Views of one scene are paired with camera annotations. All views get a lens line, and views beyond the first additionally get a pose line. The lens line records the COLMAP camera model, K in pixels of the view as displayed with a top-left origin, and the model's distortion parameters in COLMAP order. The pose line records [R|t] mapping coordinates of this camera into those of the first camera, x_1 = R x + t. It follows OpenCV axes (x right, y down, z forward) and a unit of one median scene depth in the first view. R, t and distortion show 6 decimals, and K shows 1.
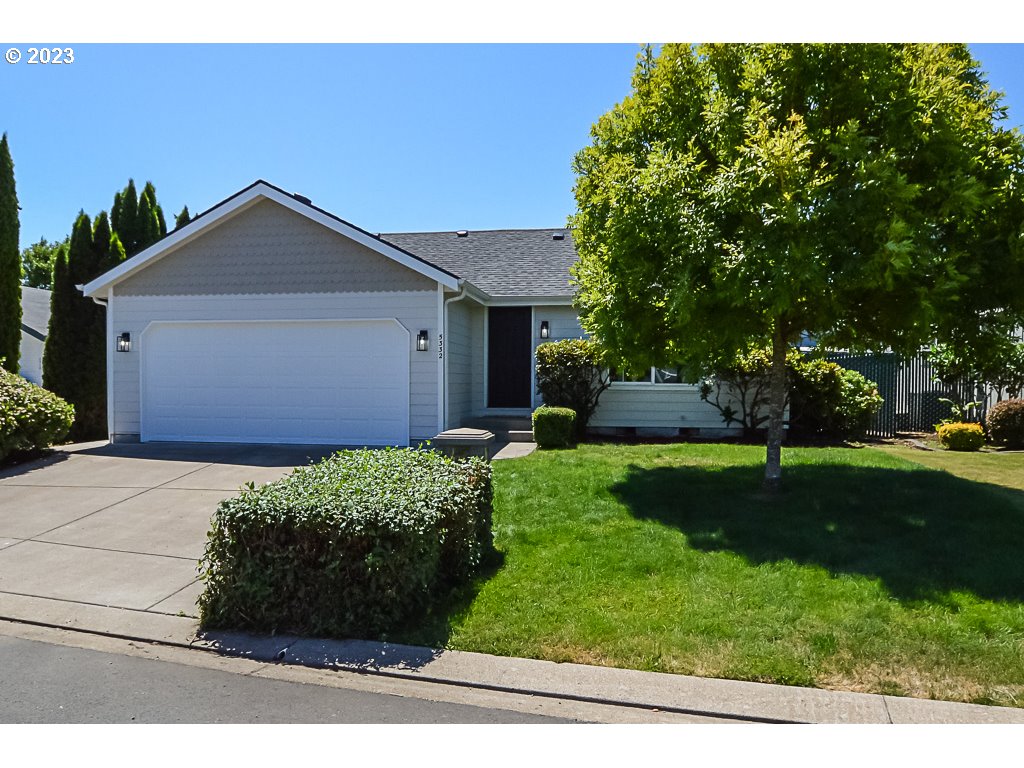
lens RADIAL K [[470.5, 0, 527.6], [0, 470.5, 382.1], [0, 0, 1]] dist [-0.029194, 0.000677]
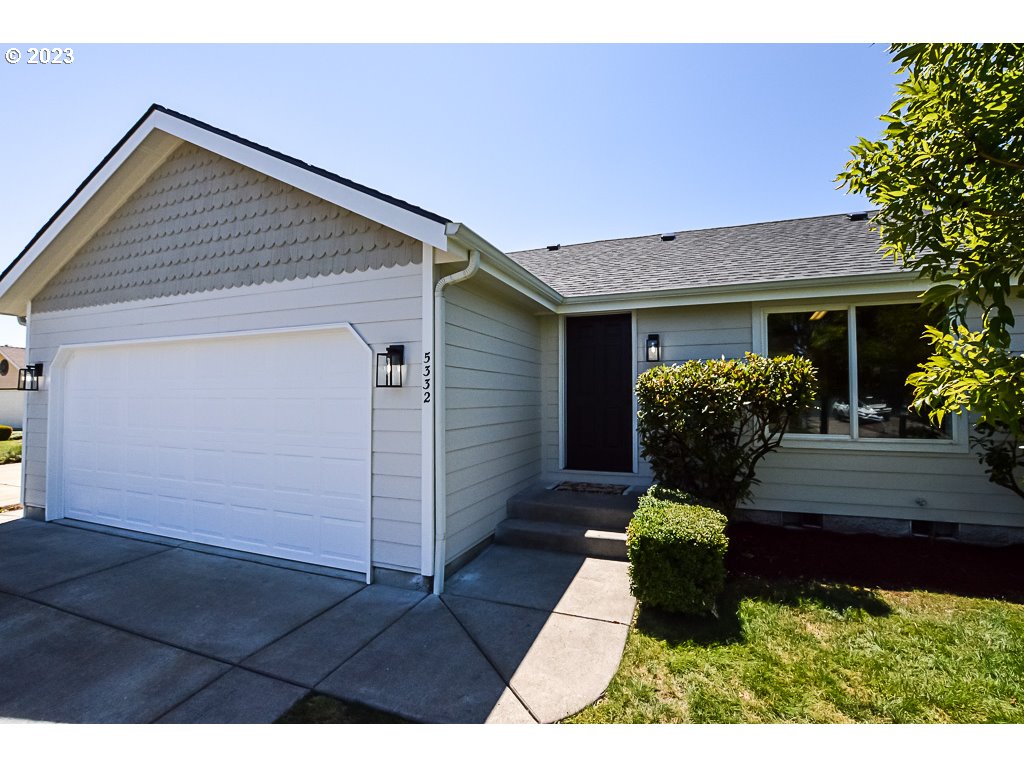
lens RADIAL K [[470.5, 0, 527.6], [0, 470.5, 382.1], [0, 0, 1]] dist [-0.029194, 0.000677]
pose [[0.974620, -0.013519, -0.223458, 0.014645], [-0.000423, 0.998062, -0.062224, -0.032153], [0.223866, 0.060740, 0.972725, 0.426103]]
